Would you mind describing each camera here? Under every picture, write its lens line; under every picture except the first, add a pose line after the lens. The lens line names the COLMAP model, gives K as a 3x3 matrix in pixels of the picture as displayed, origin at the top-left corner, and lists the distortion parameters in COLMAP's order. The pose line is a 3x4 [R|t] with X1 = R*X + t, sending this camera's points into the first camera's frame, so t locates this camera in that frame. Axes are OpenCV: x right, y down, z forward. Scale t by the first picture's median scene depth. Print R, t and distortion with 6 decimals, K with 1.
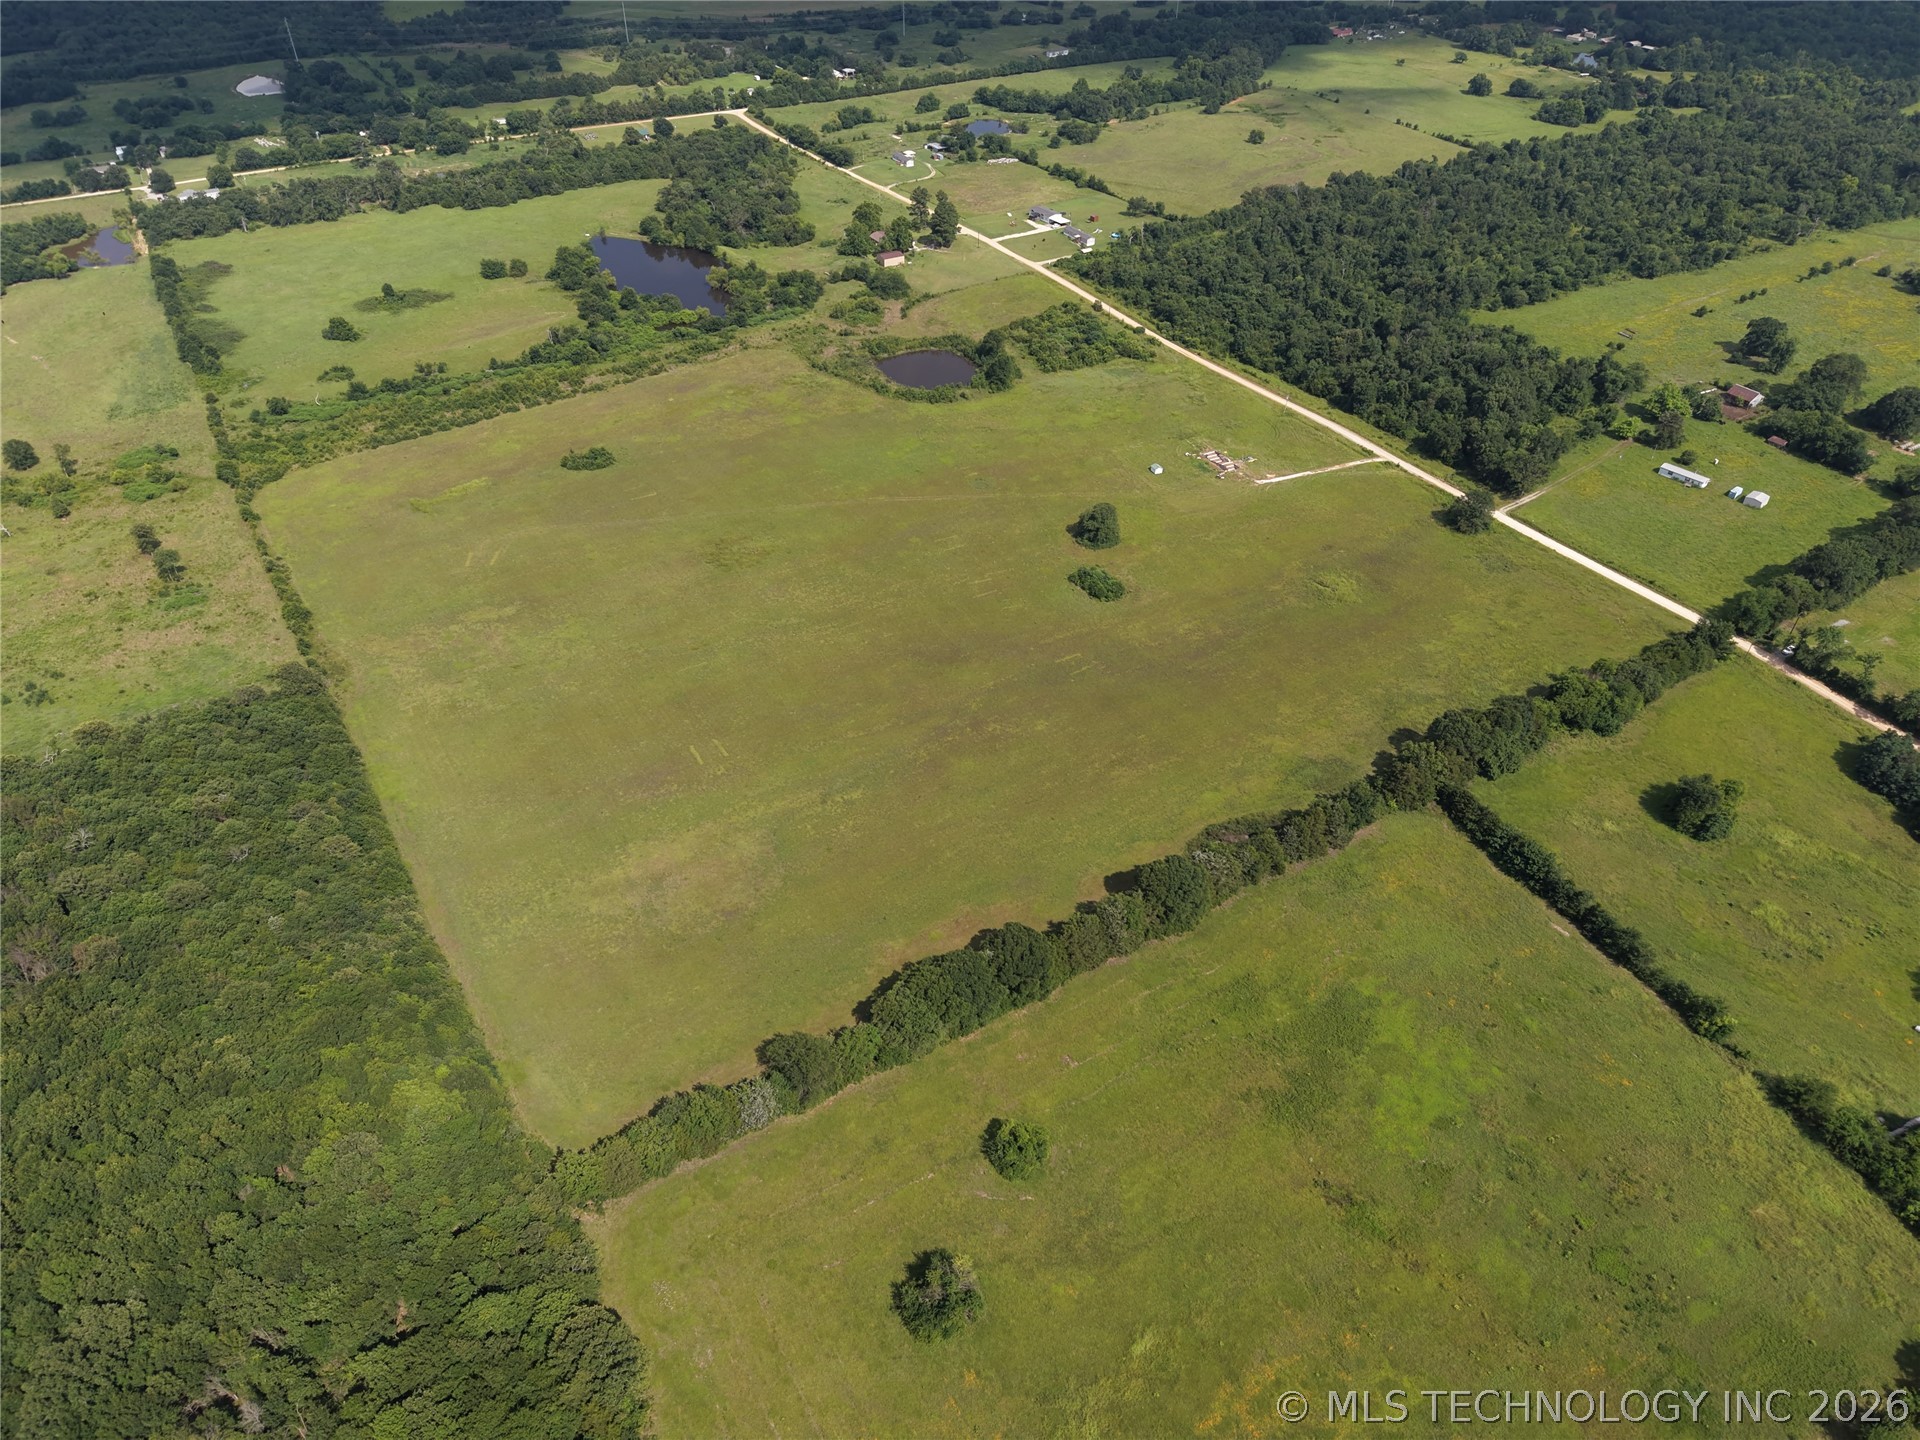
lens RADIAL K [[1282.4, 0, 952.7], [0, 1282.4, 722.4], [0, 0, 1]] dist [0.020943, -0.017269]
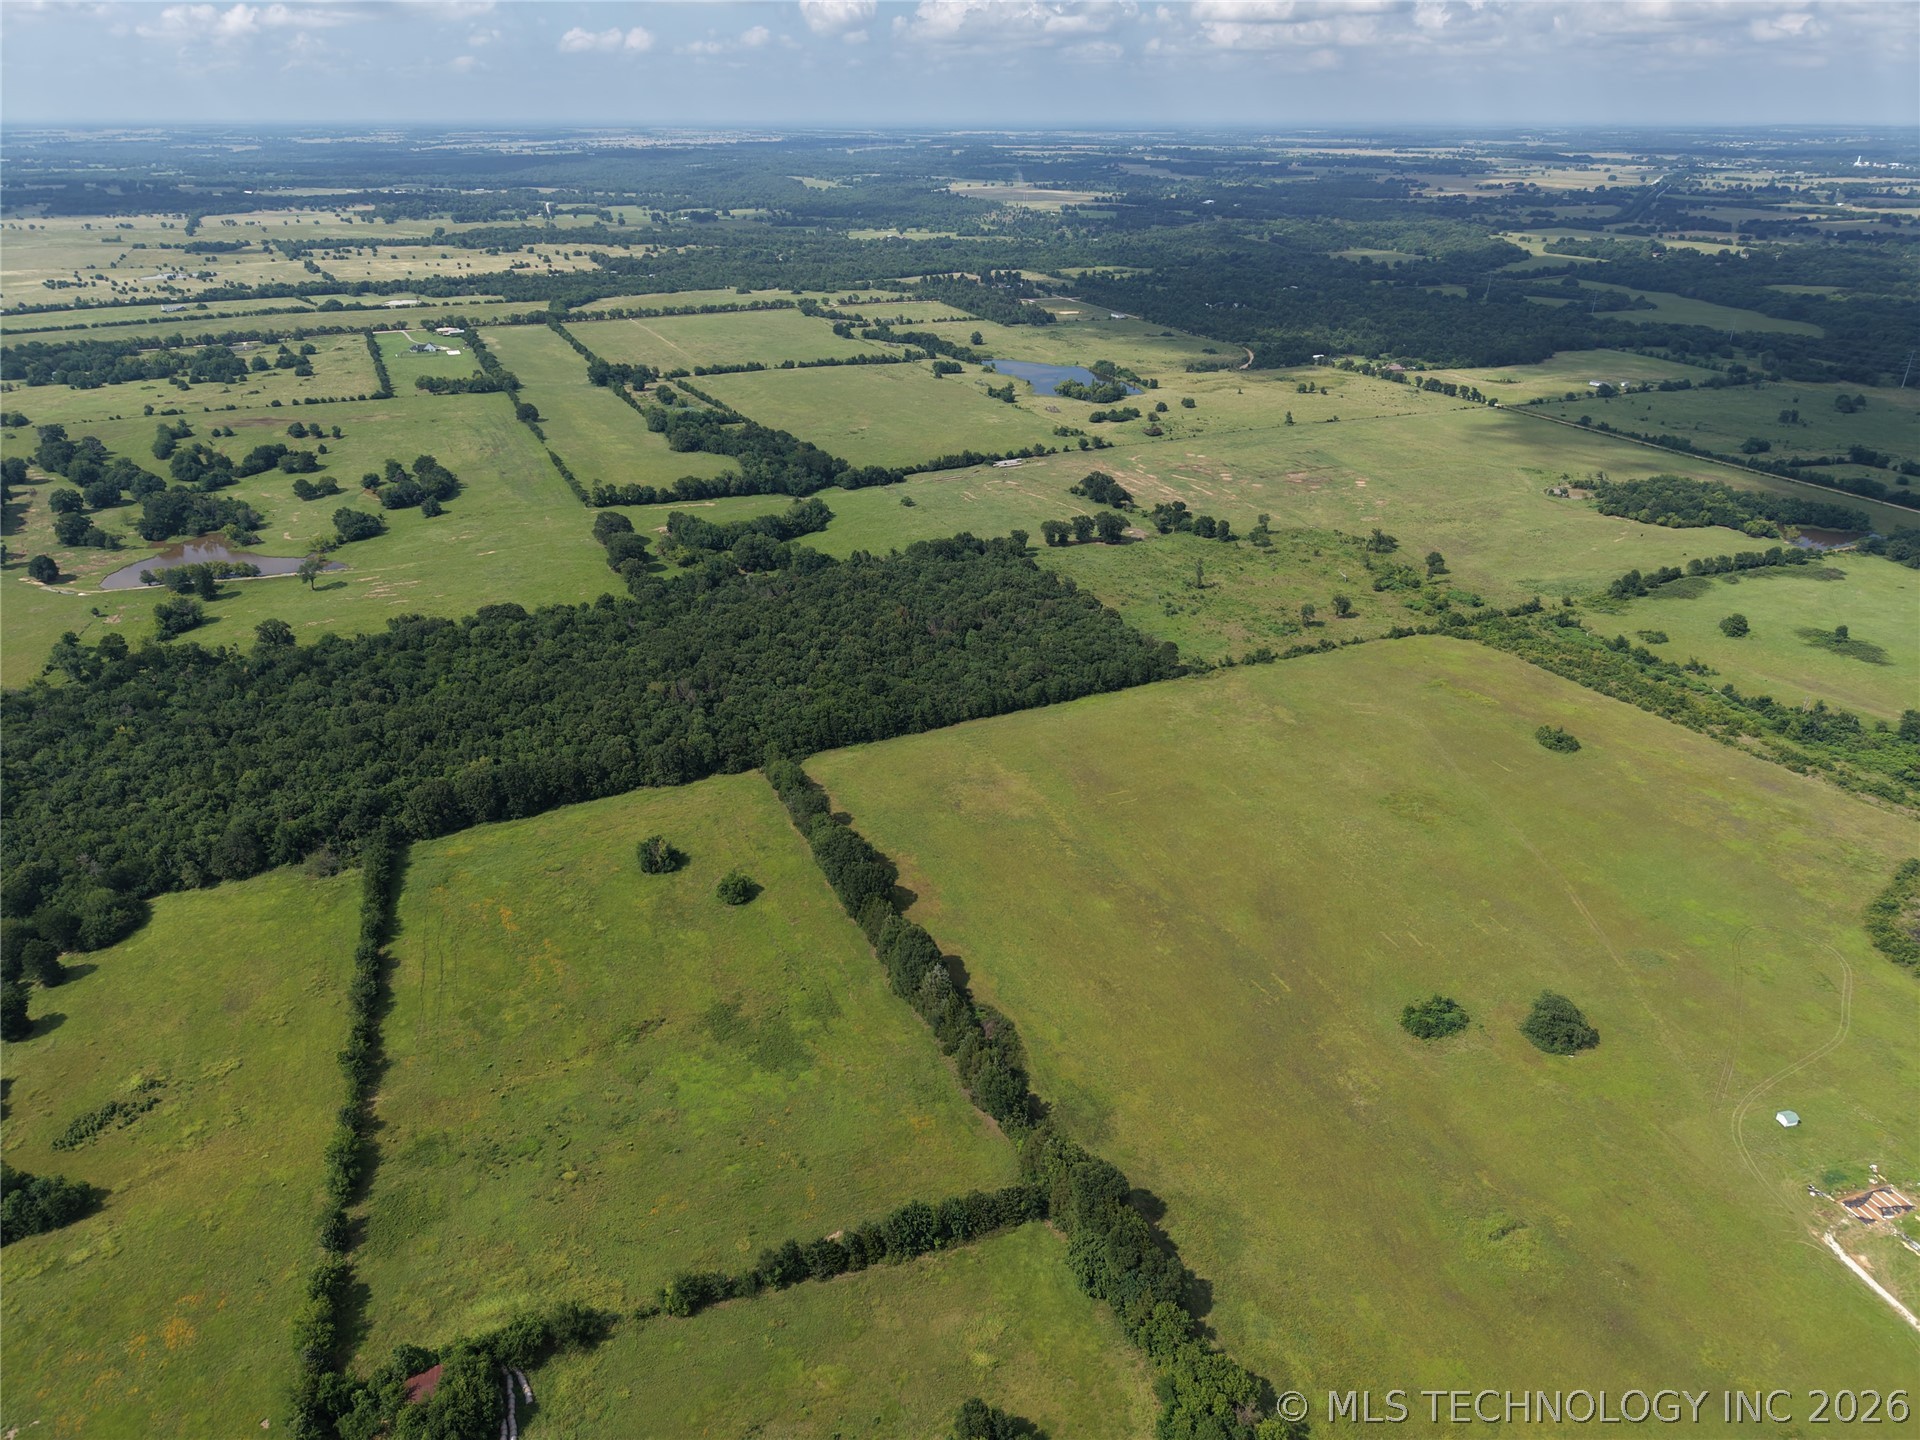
lens RADIAL K [[1282.4, 0, 952.7], [0, 1282.4, 722.4], [0, 0, 1]] dist [0.020943, -0.017269]
pose [[-0.126845, 0.427218, -0.895207, 0.725776], [-0.622765, 0.668154, 0.407104, -0.337697], [0.772058, 0.609143, 0.181304, 0.419256]]
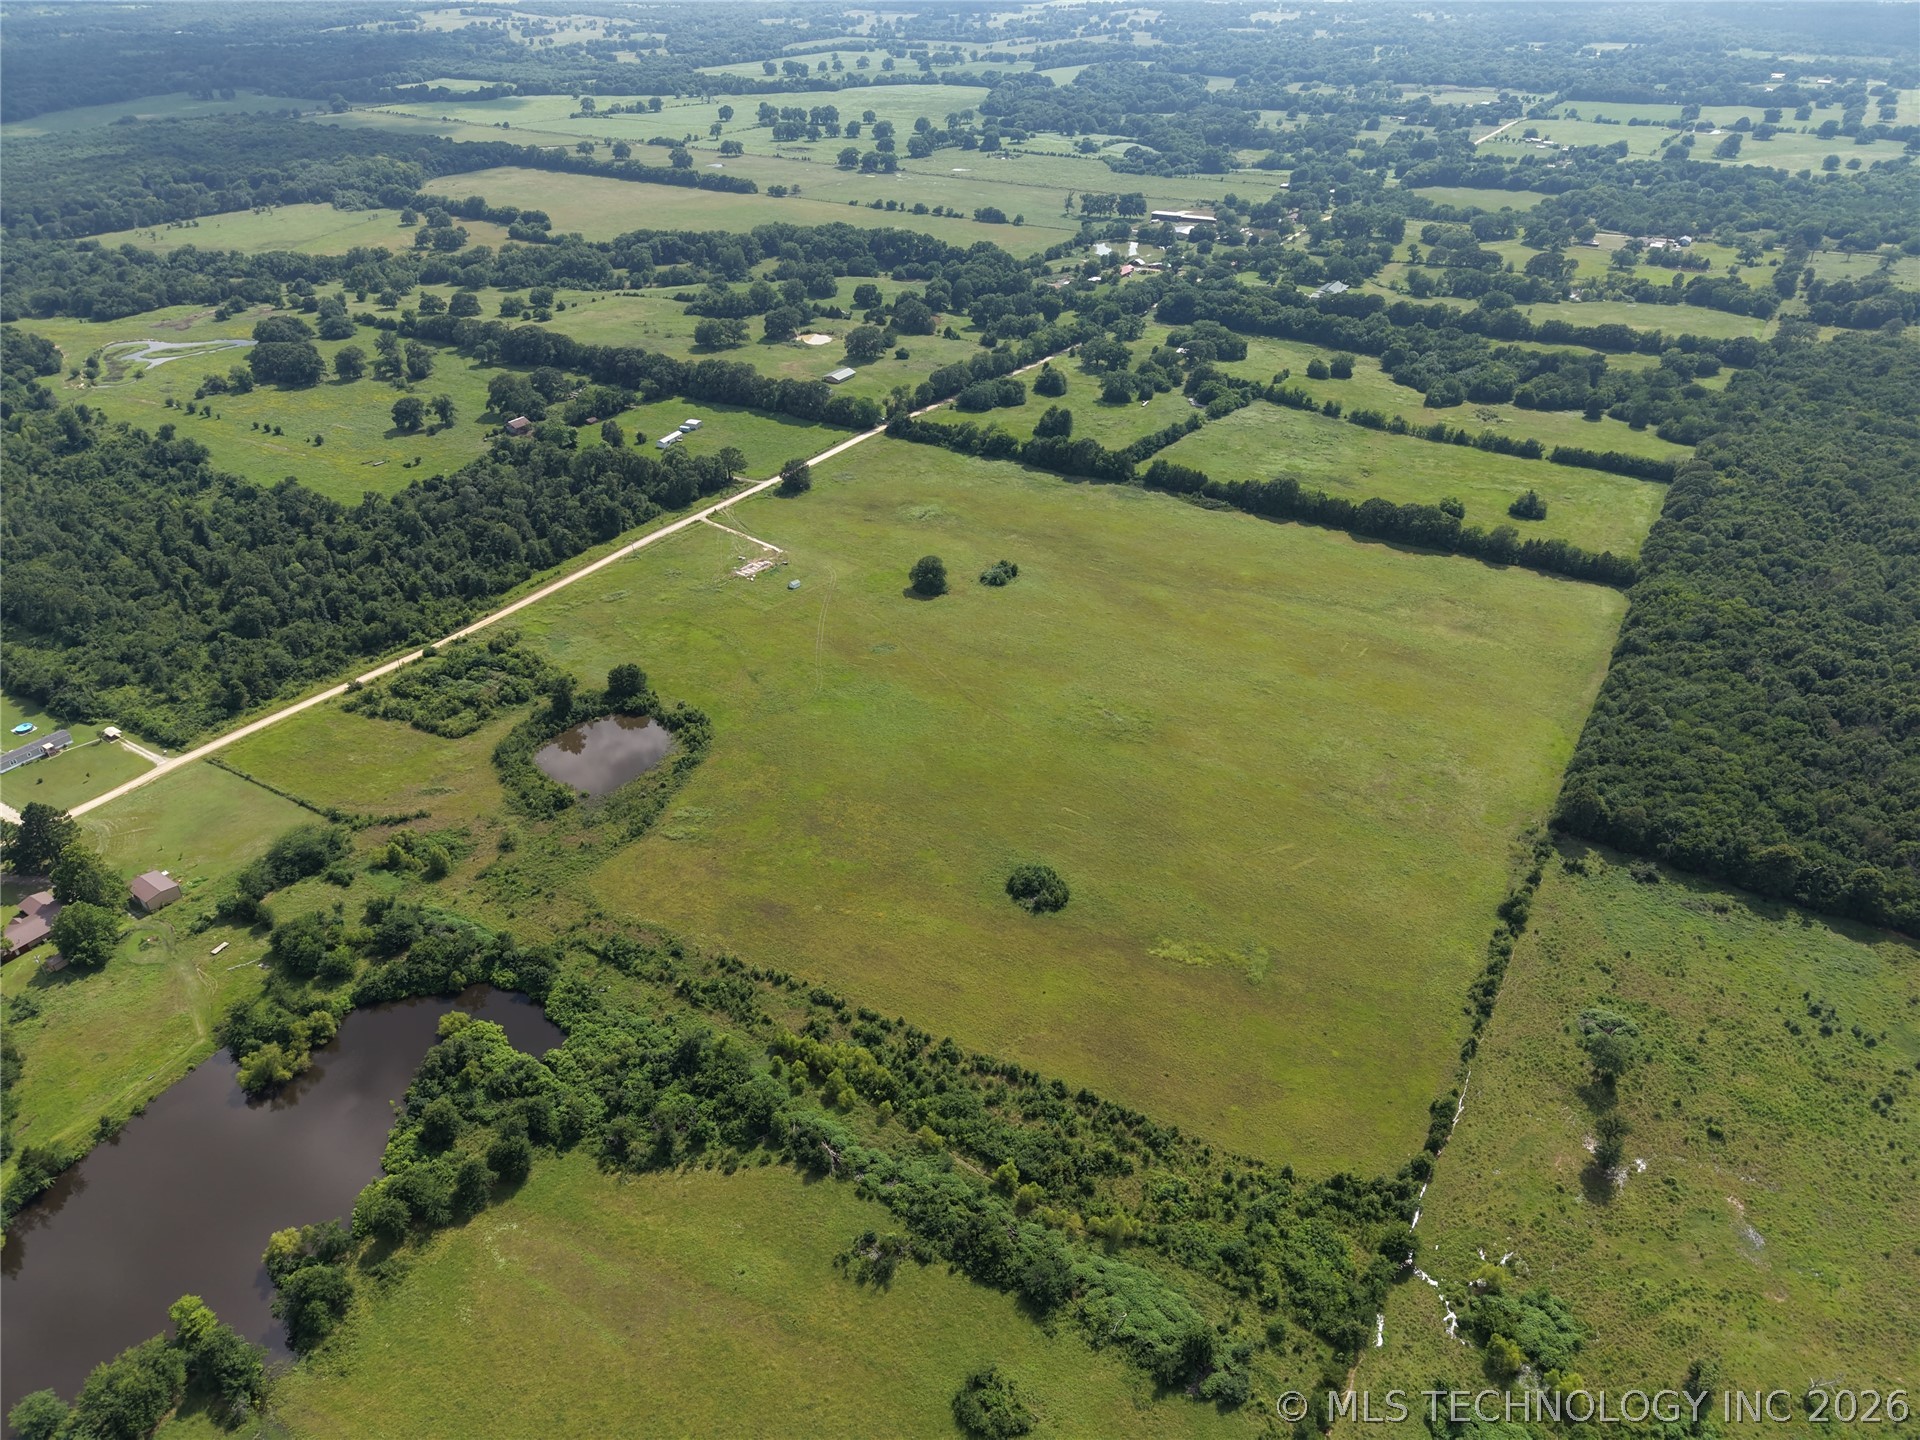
lens RADIAL K [[1282.4, 0, 952.7], [0, 1282.4, 722.4], [0, 0, 1]] dist [0.020943, -0.017269]
pose [[-0.433638, -0.475678, 0.765303, -0.783042], [0.566954, 0.516098, 0.642032, -0.756034], [-0.700372, 0.712301, 0.045888, 0.940898]]
